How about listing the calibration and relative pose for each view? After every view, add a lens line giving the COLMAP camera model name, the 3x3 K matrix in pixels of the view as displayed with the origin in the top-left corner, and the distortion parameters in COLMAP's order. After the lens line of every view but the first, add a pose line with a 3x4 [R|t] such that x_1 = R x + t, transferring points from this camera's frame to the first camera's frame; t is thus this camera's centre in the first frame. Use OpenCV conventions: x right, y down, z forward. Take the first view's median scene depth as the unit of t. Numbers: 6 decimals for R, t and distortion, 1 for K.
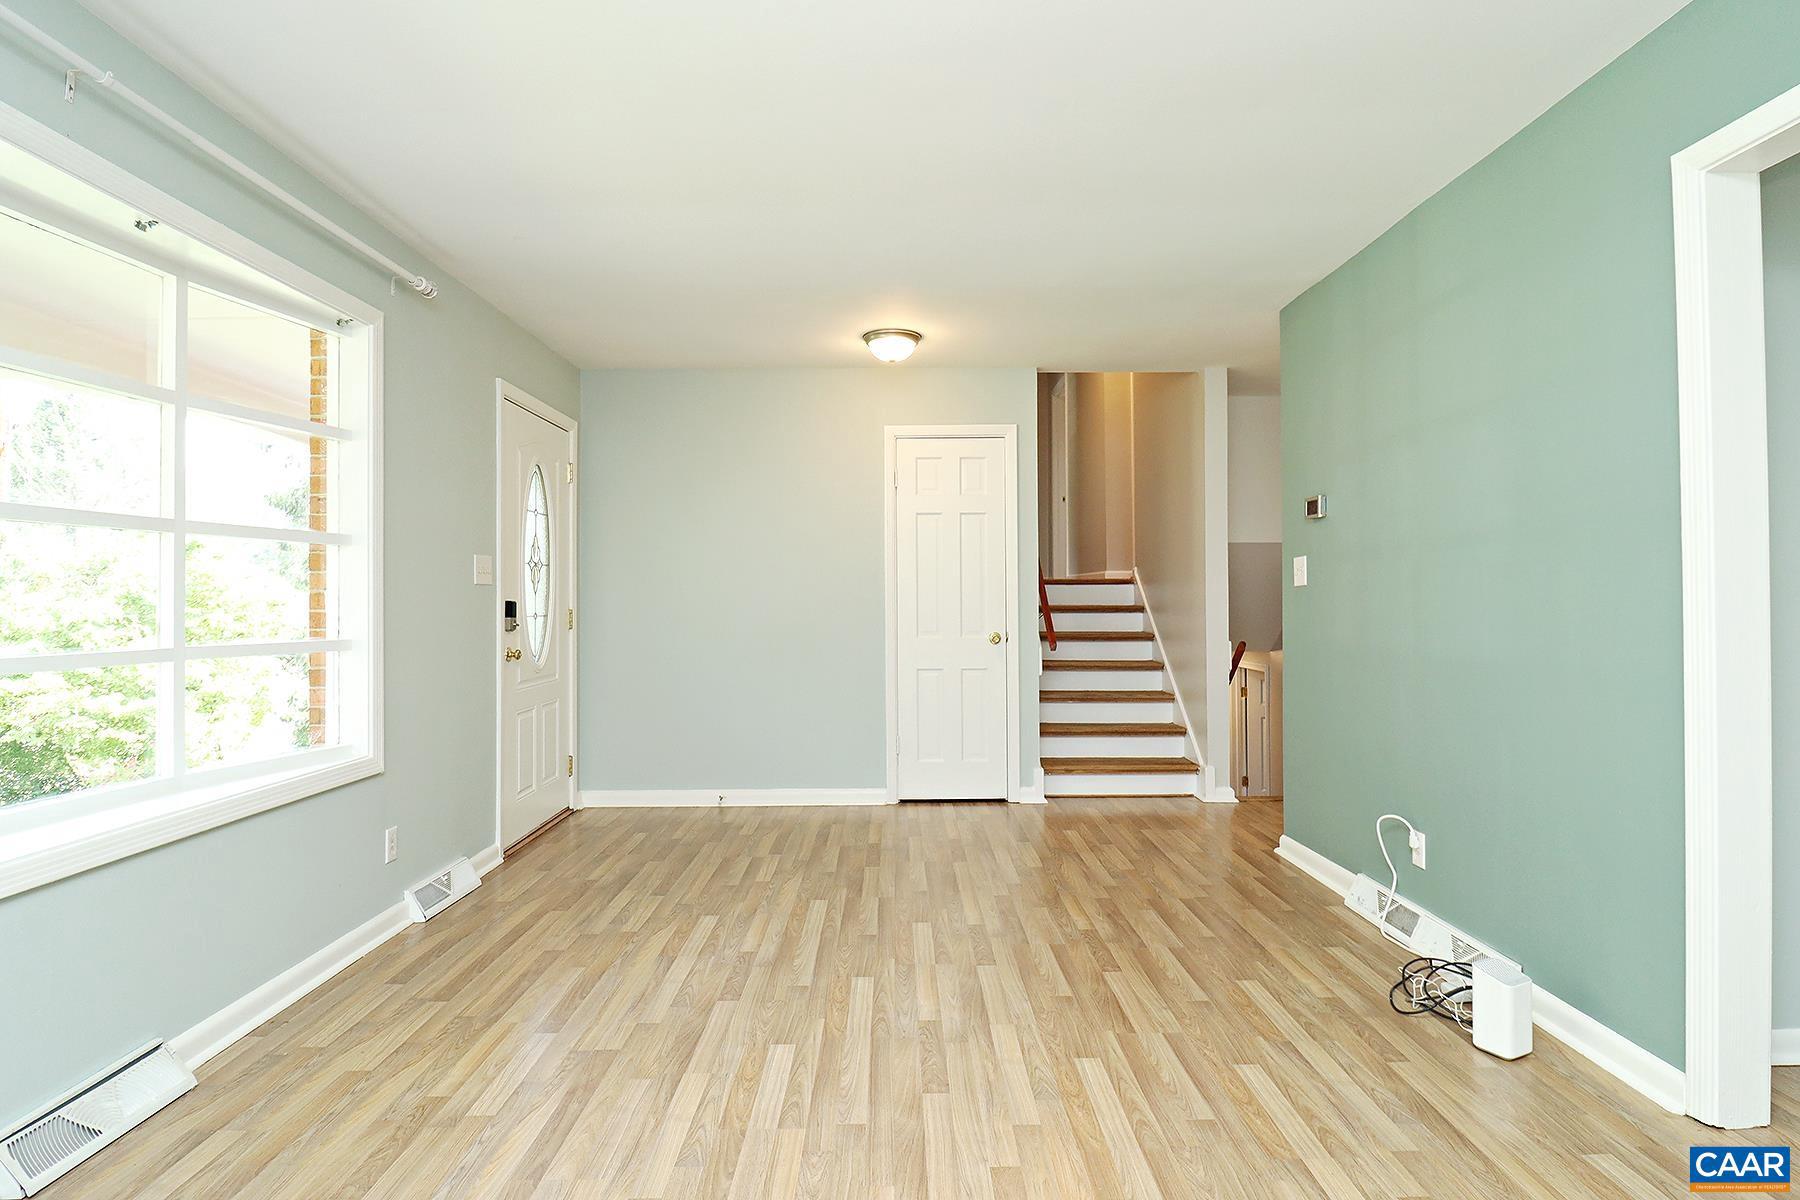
lens RADIAL K [[971.2, 0, 912.3], [0, 971.2, 599.4], [0, 0, 1]] dist [-0.010297, -0.001651]
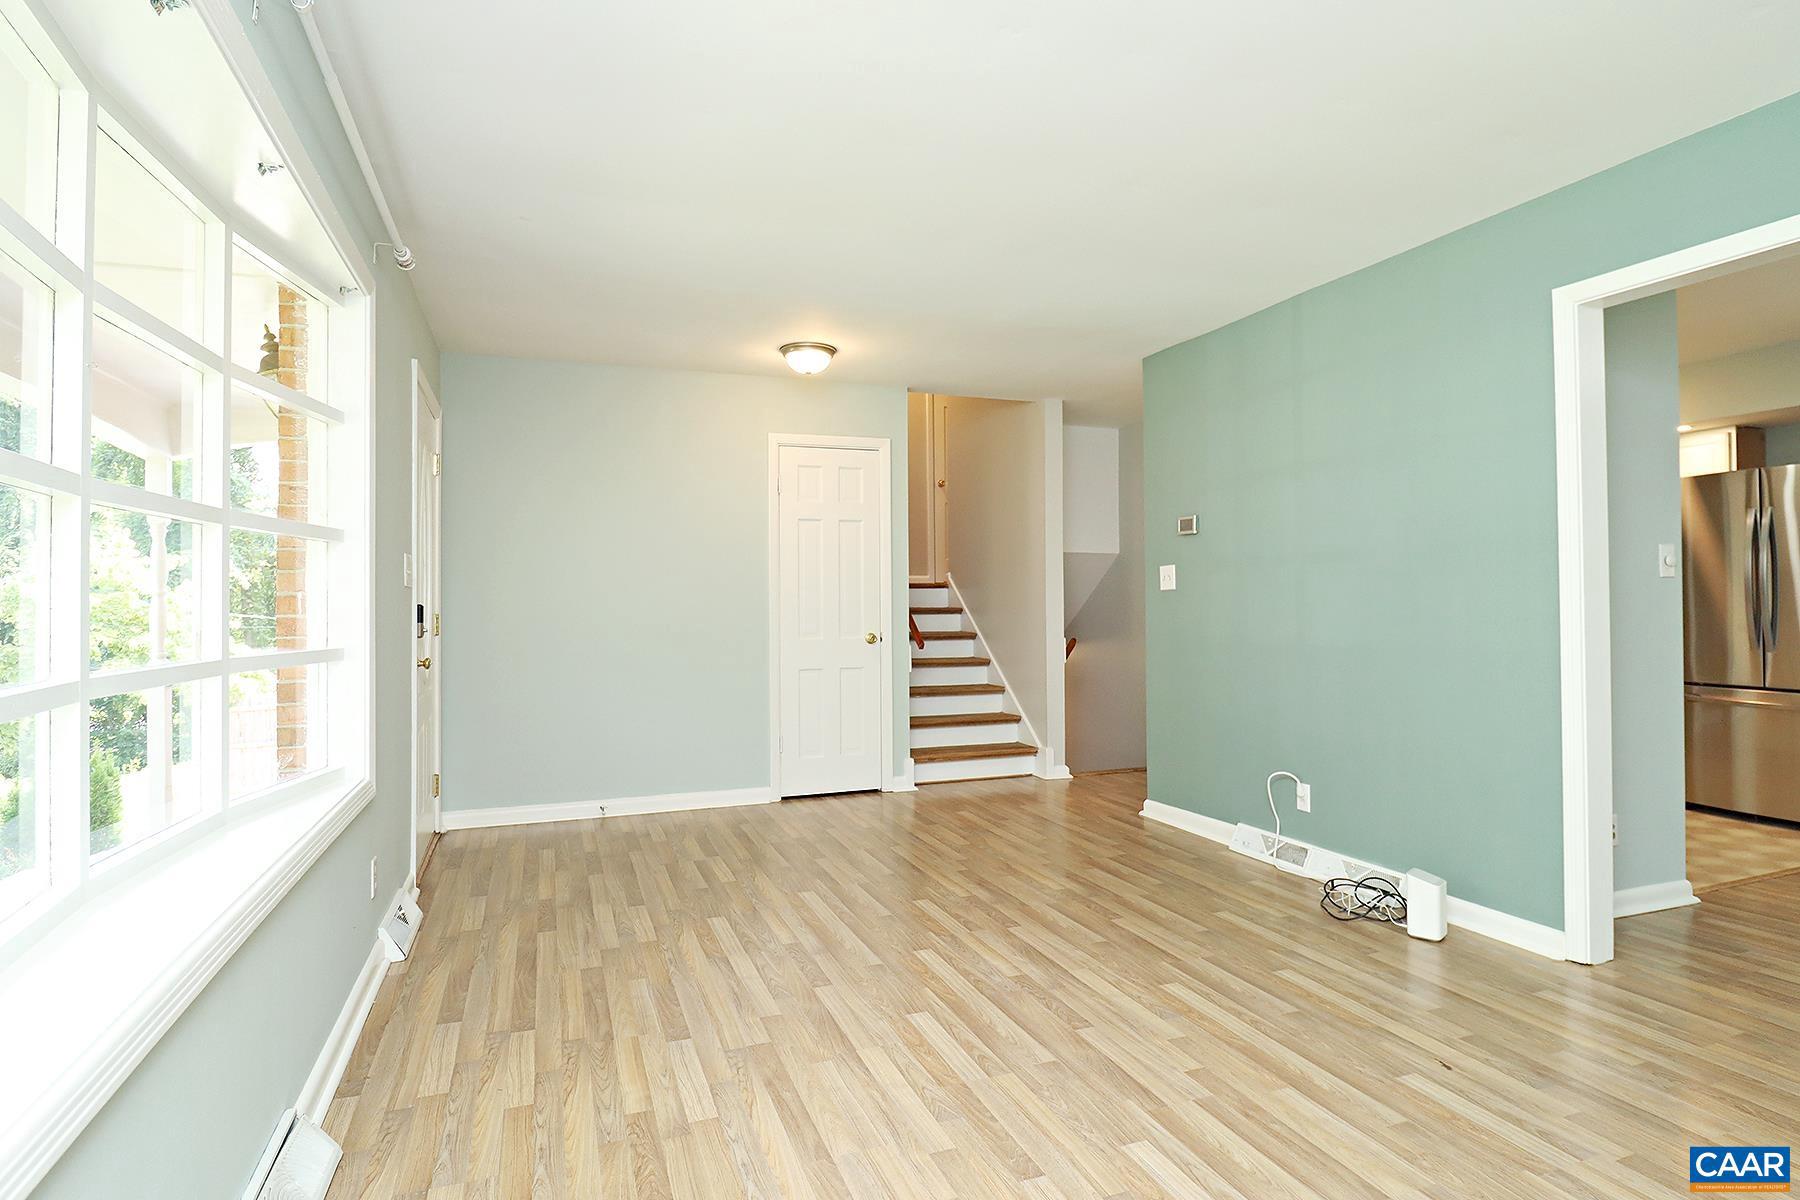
lens RADIAL K [[968.6, 0, 886.2], [0, 968.6, 594.2], [0, 0, 1]] dist [-0.003140, -0.001482]
pose [[0.938523, 0.000200, 0.345216, -0.414413], [0.003264, 0.999950, -0.009455, 0.002672], [-0.345201, 0.010001, 0.938475, -0.003028]]
